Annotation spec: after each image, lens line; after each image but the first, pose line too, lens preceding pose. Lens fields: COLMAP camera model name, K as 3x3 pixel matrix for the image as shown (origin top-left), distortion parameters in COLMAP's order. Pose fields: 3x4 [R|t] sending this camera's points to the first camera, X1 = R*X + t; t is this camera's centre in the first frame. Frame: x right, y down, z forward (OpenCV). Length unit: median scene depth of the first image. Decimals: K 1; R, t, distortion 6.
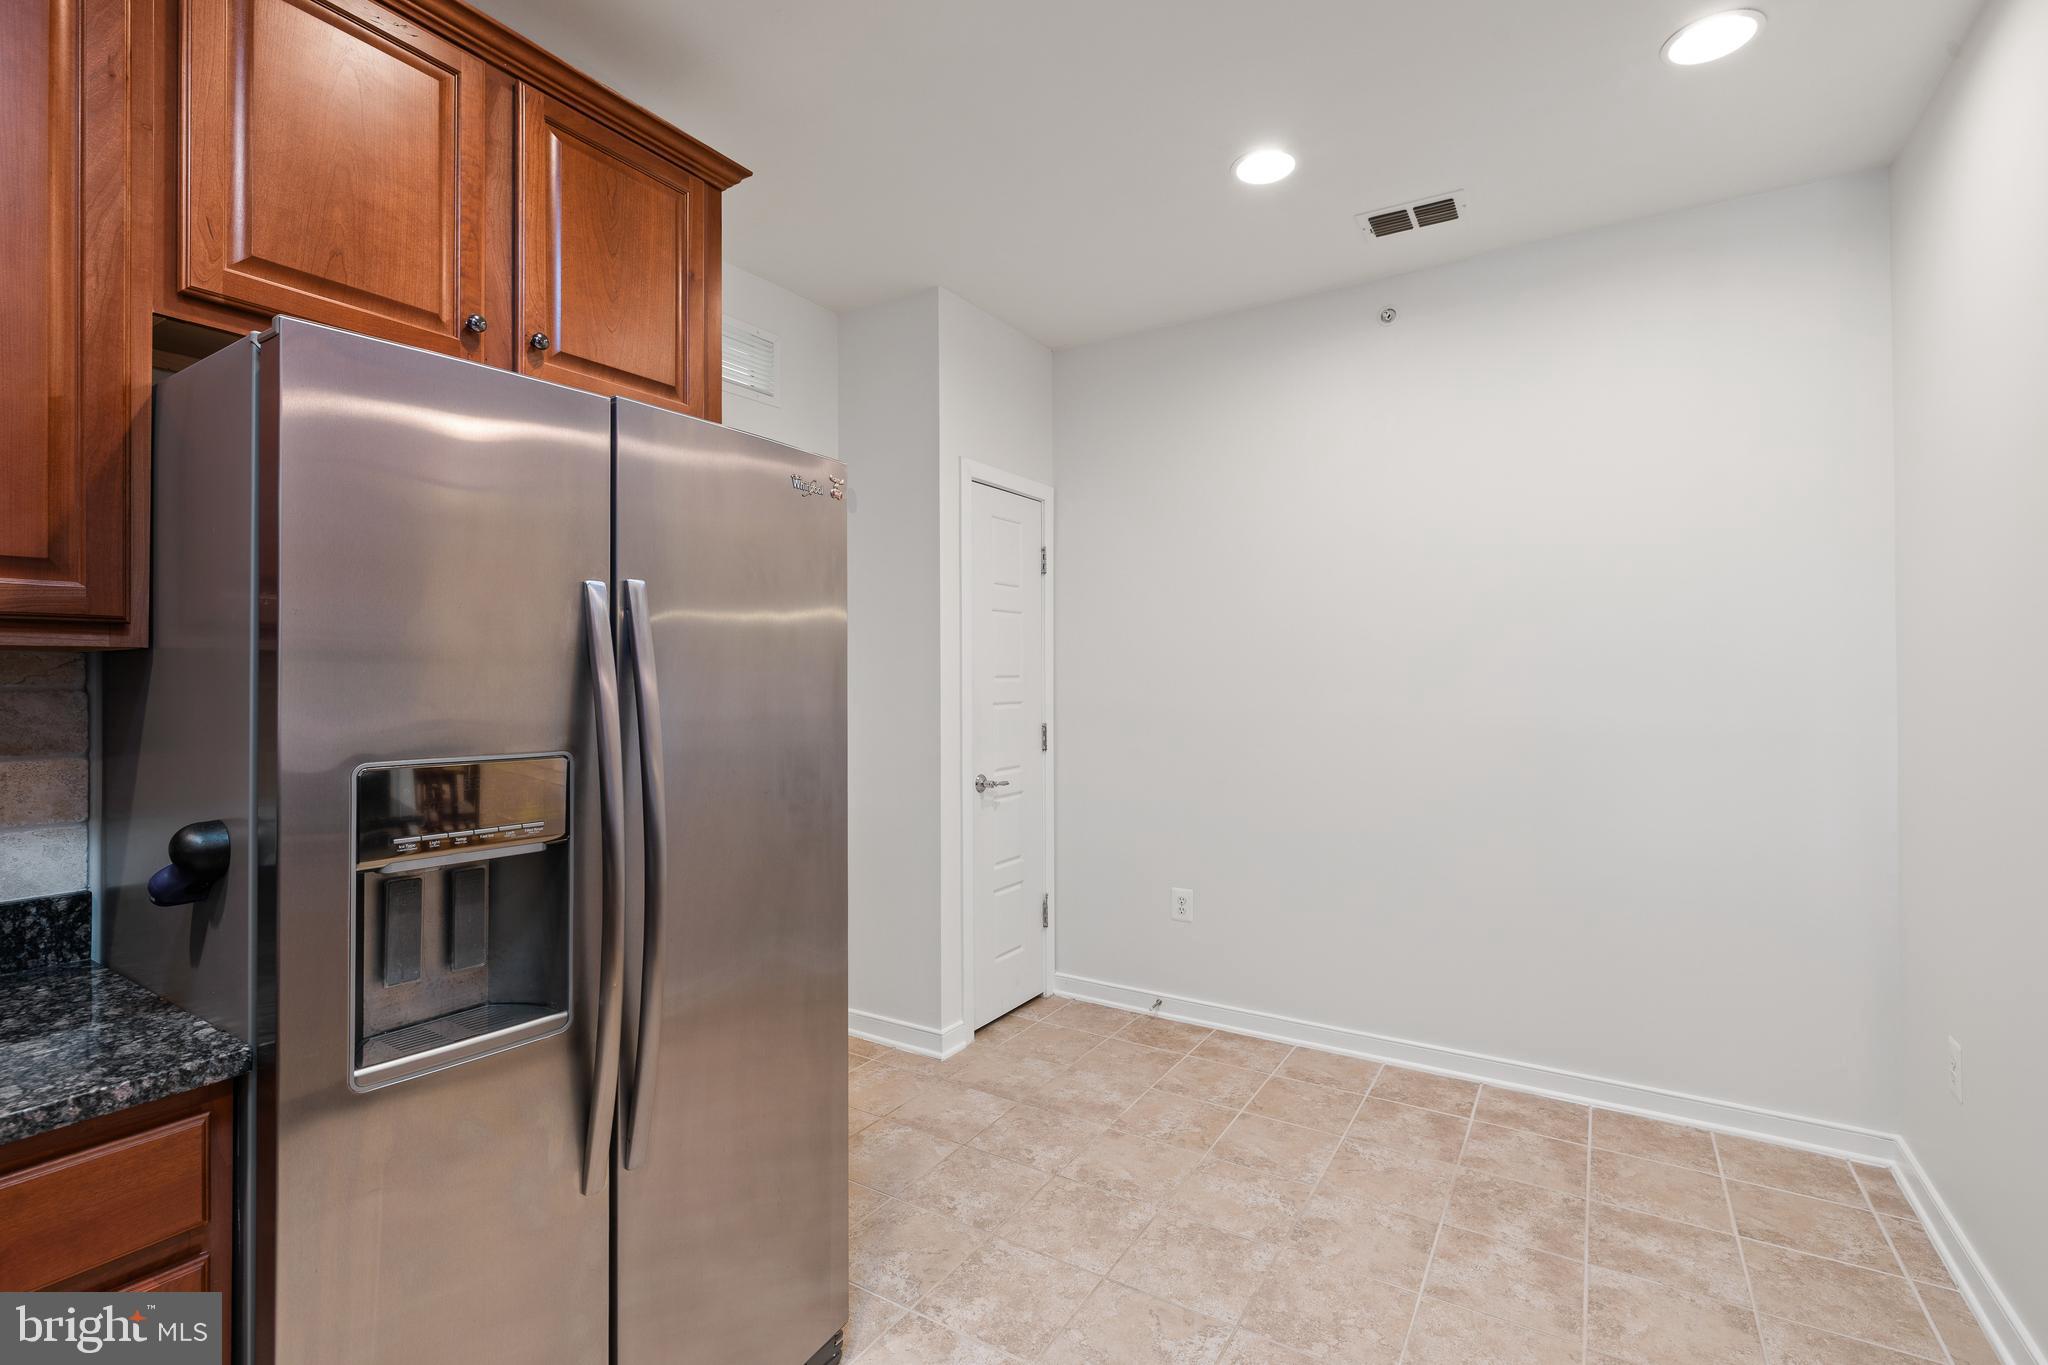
lens RADIAL K [[925.8, 0, 1010.4], [0, 925.8, 671.9], [0, 0, 1]] dist [-0.005848, 0.002300]
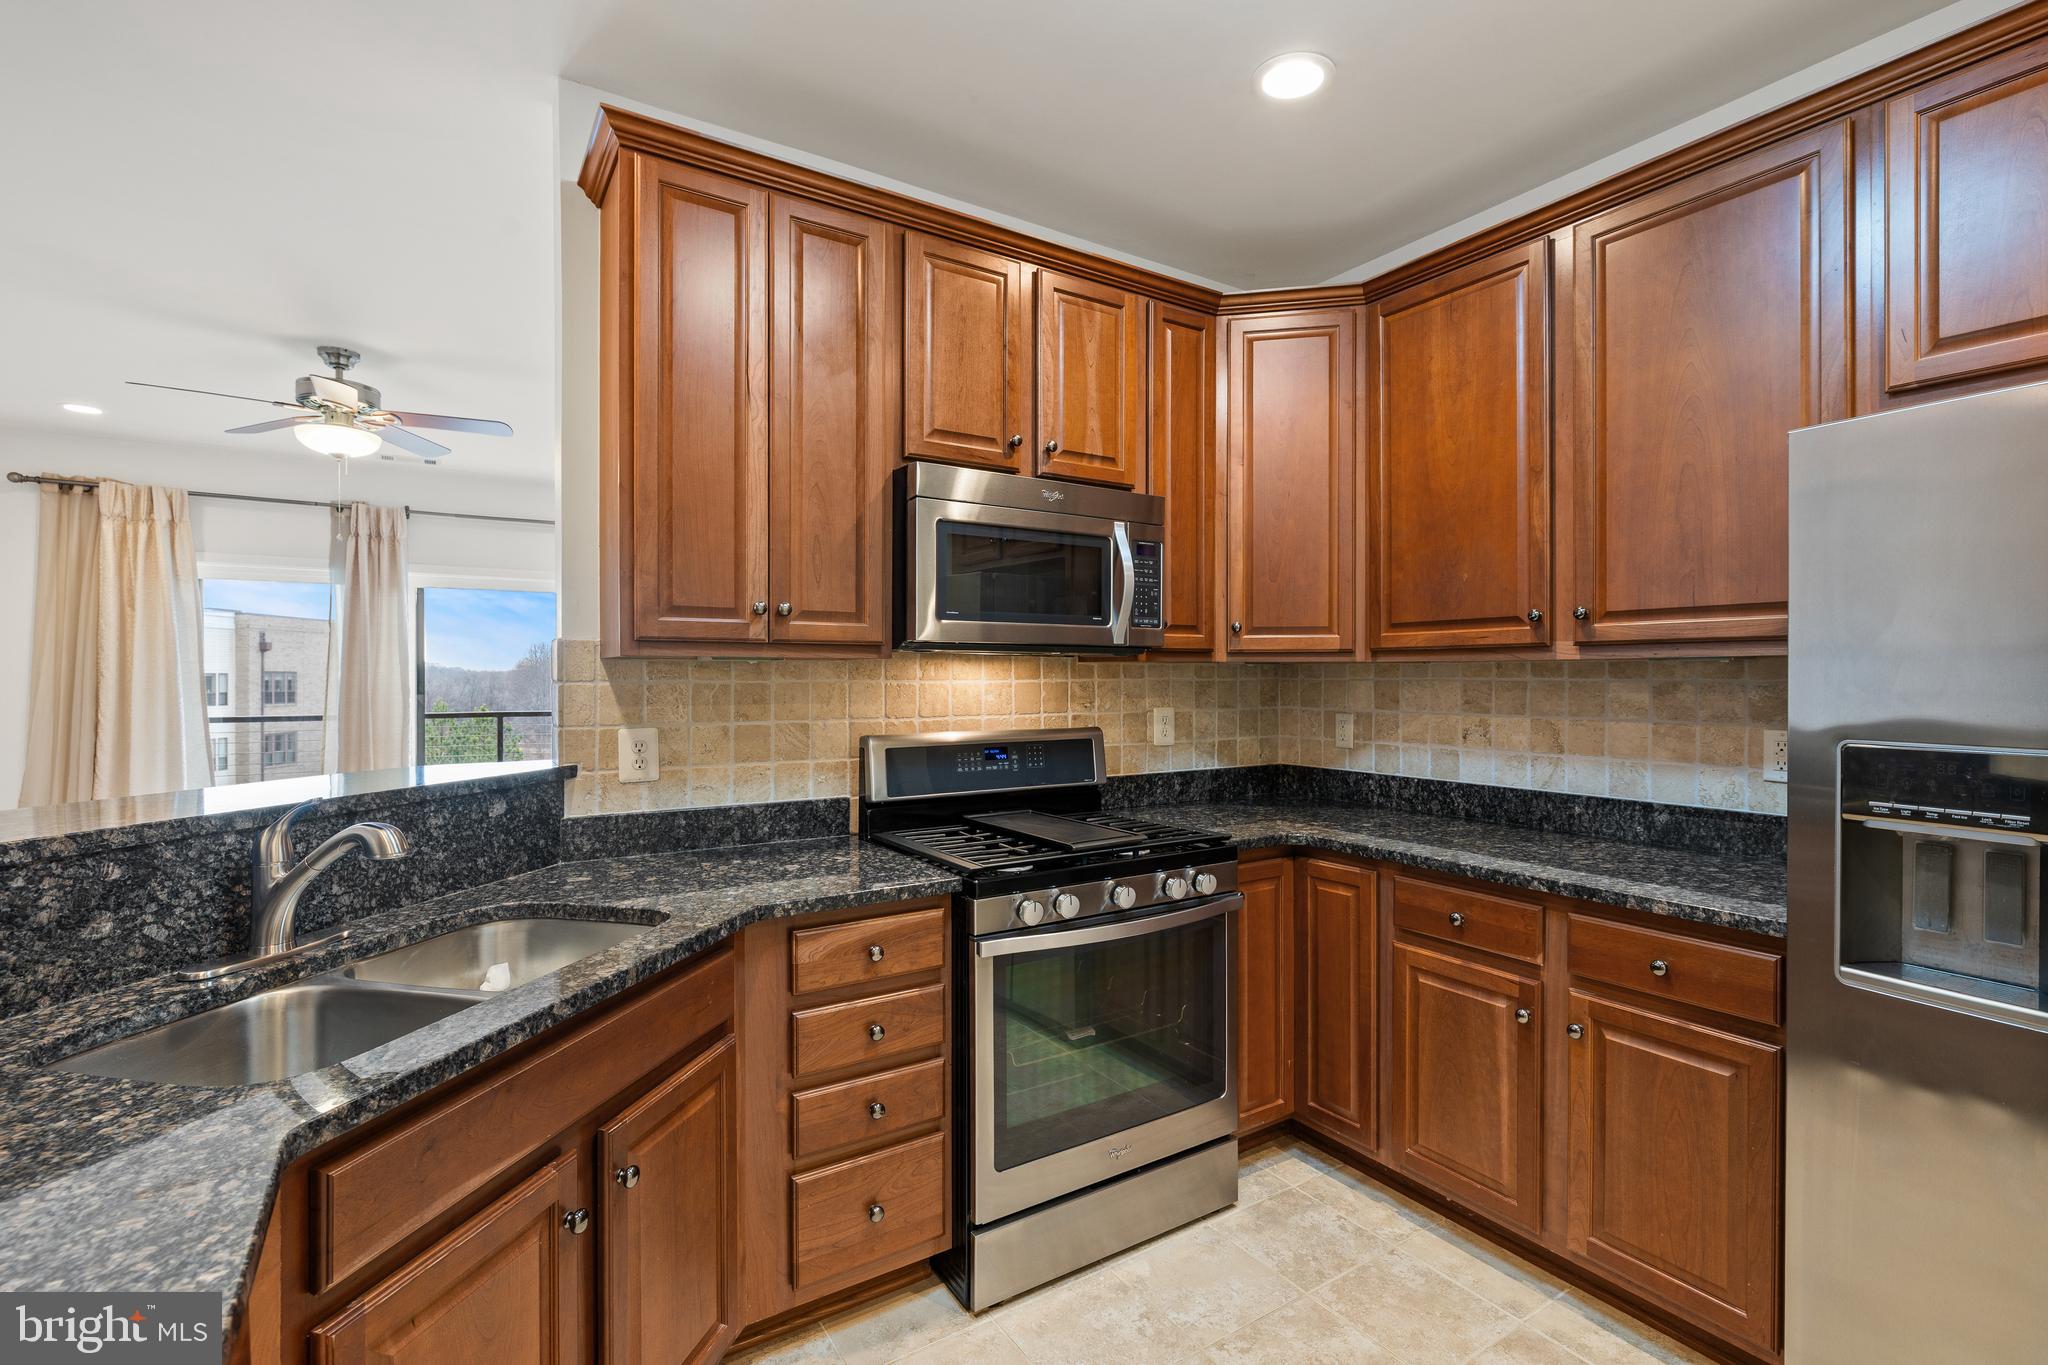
lens RADIAL K [[925.8, 0, 1016.8], [0, 925.8, 682.4], [0, 0, 1]] dist [-0.005848, 0.002300]
pose [[-0.445154, 0.009045, -0.895409, 0.407958], [0.007409, 0.999952, 0.006418, -0.000538], [0.895424, -0.003777, -0.445199, 0.204648]]
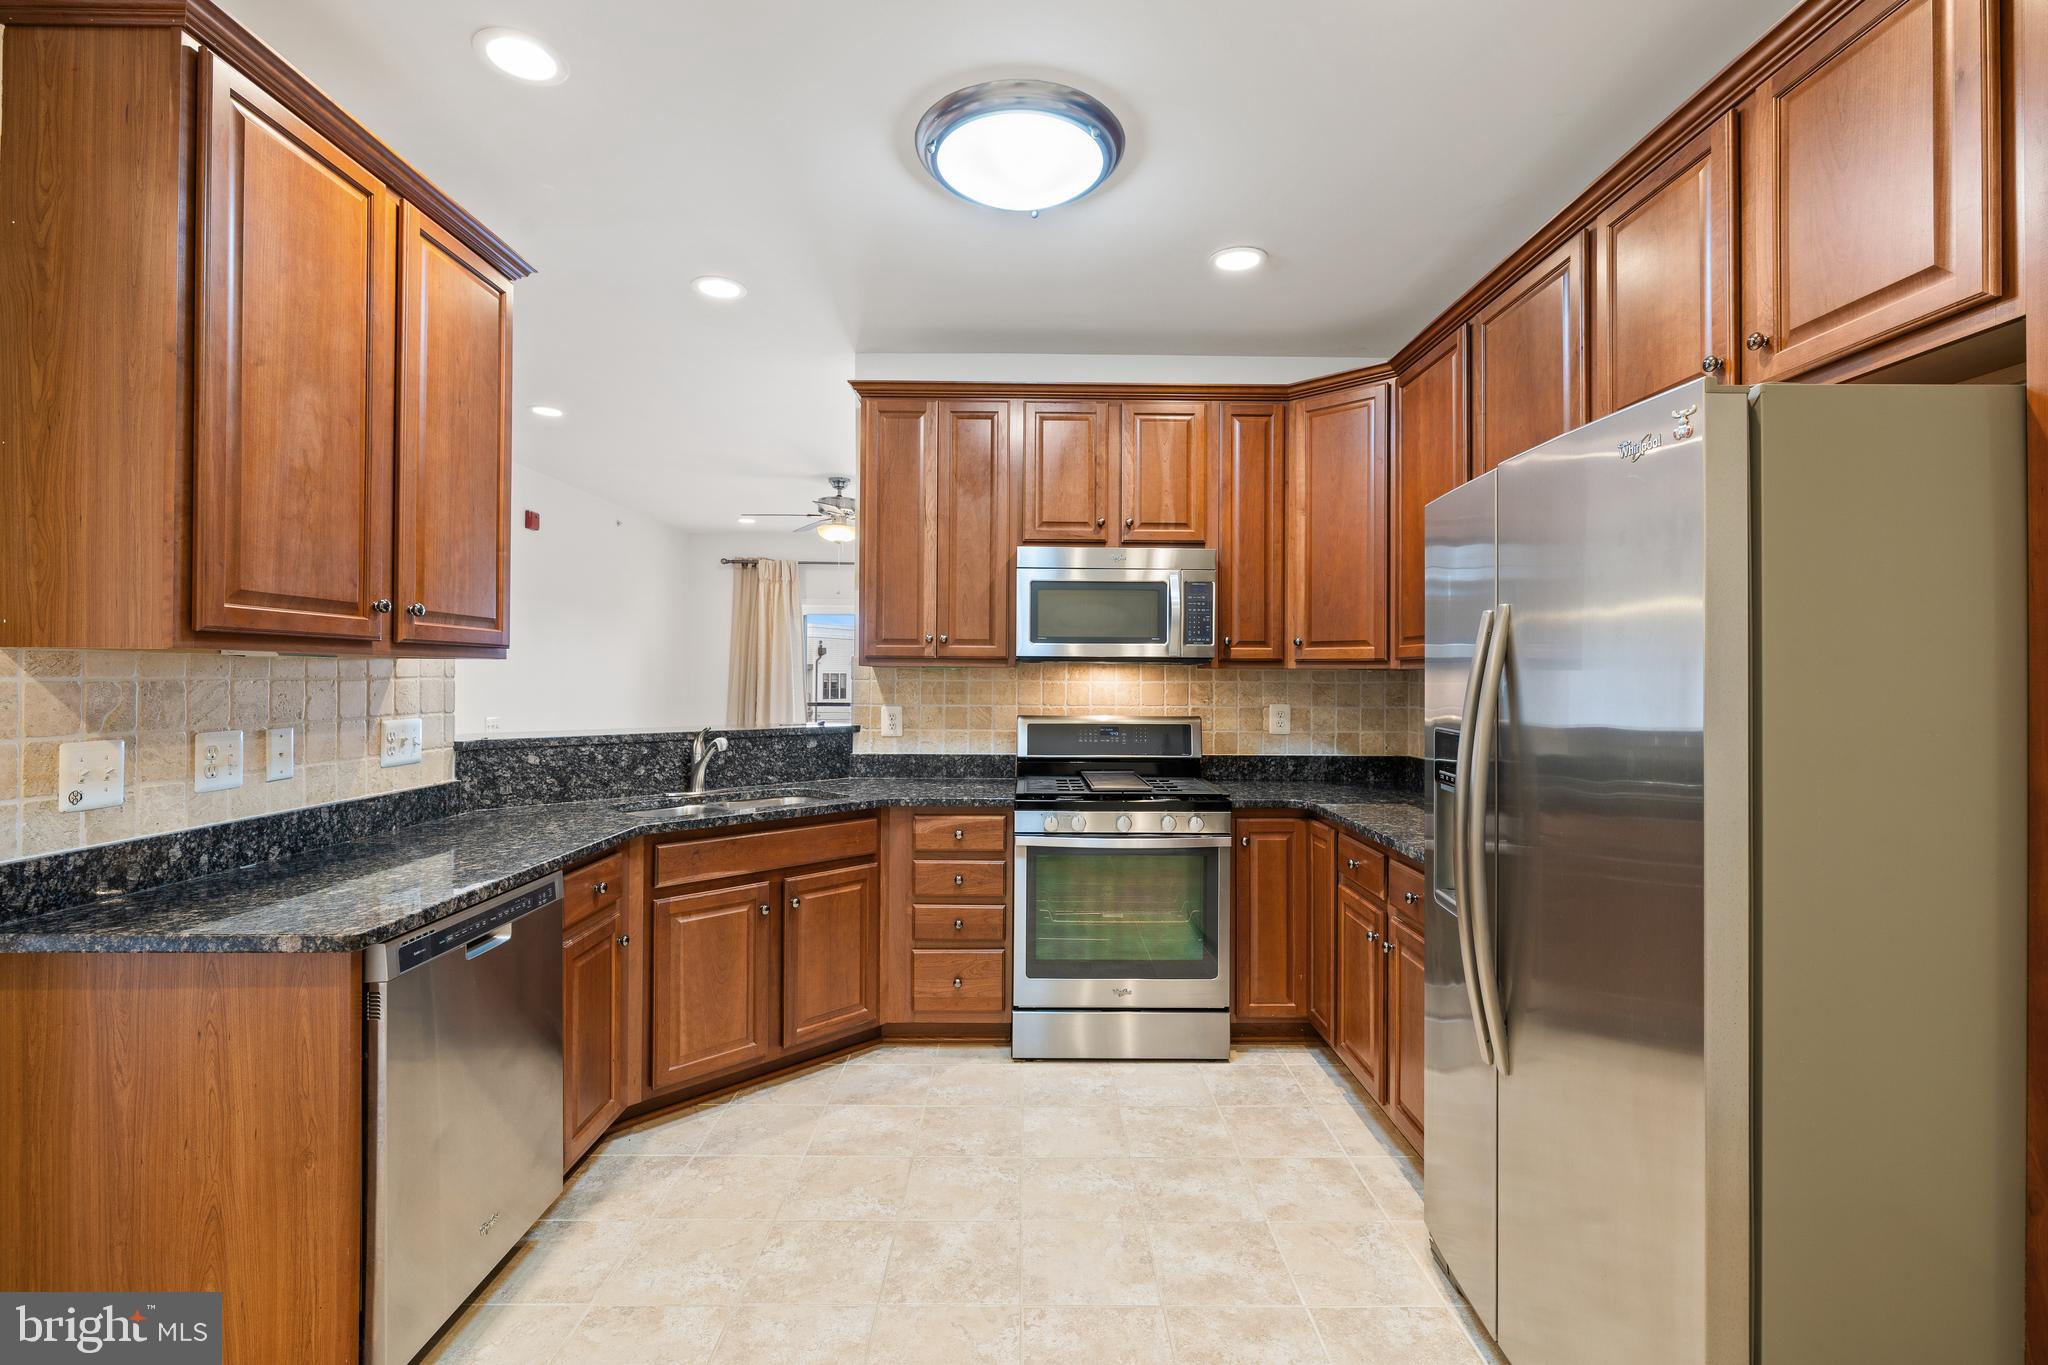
lens RADIAL K [[925.8, 0, 1027.2], [0, 925.8, 672.0], [0, 0, 1]] dist [-0.005848, 0.002300]
pose [[-0.857993, -0.005805, -0.513629, 0.389167], [-0.000767, 0.999950, -0.010020, 0.003311], [0.513662, -0.008203, -0.857954, 0.857291]]
